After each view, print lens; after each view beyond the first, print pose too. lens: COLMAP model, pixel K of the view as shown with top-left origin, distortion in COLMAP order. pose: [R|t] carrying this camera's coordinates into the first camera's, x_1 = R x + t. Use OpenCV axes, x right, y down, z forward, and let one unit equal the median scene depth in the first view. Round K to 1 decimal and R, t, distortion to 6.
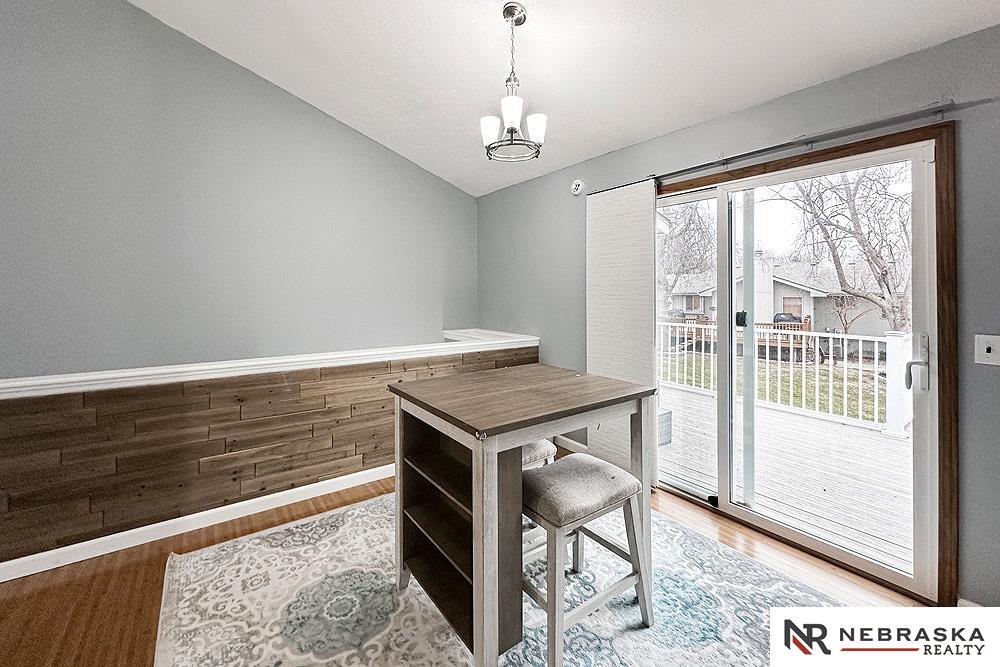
lens RADIAL K [[409.4, 0, 498.6], [0, 409.4, 292.2], [0, 0, 1]] dist [0.001387, 0.000030]
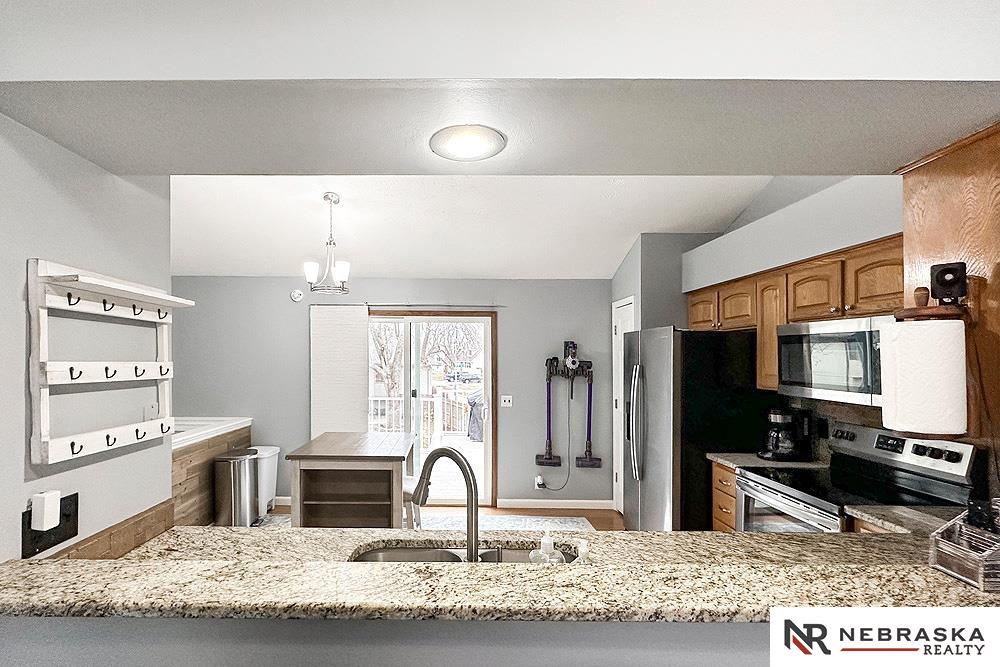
lens RADIAL K [[465.0, 0, 454.4], [0, 465.0, 355.7], [0, 0, 1]] dist [-0.008673, 0.000482]
pose [[0.576114, 0.009613, 0.817313, -0.968644], [-0.004186, 0.999952, -0.008810, -0.082534], [-0.817359, 0.001654, 0.576127, -0.311805]]
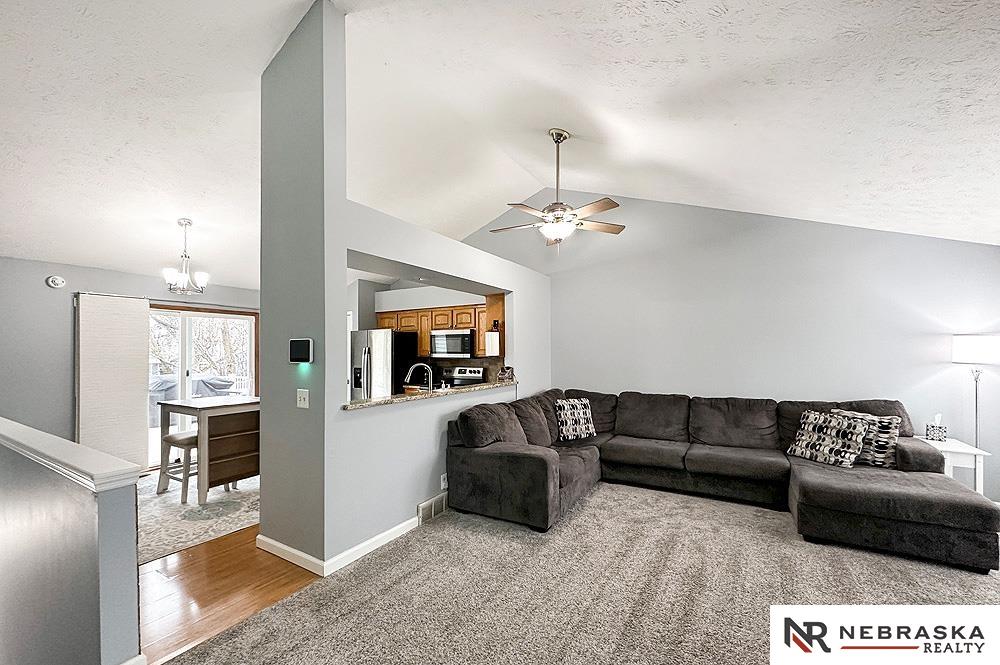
lens RADIAL K [[419.3, 0, 487.2], [0, 419.3, 354.7], [0, 0, 1]] dist [-0.001807, 0.000725]
pose [[-0.386984, 0.005334, 0.922071, -2.181128], [0.011853, 0.999929, -0.000810, -0.012202], [-0.922010, 0.010616, -0.387020, 0.388901]]
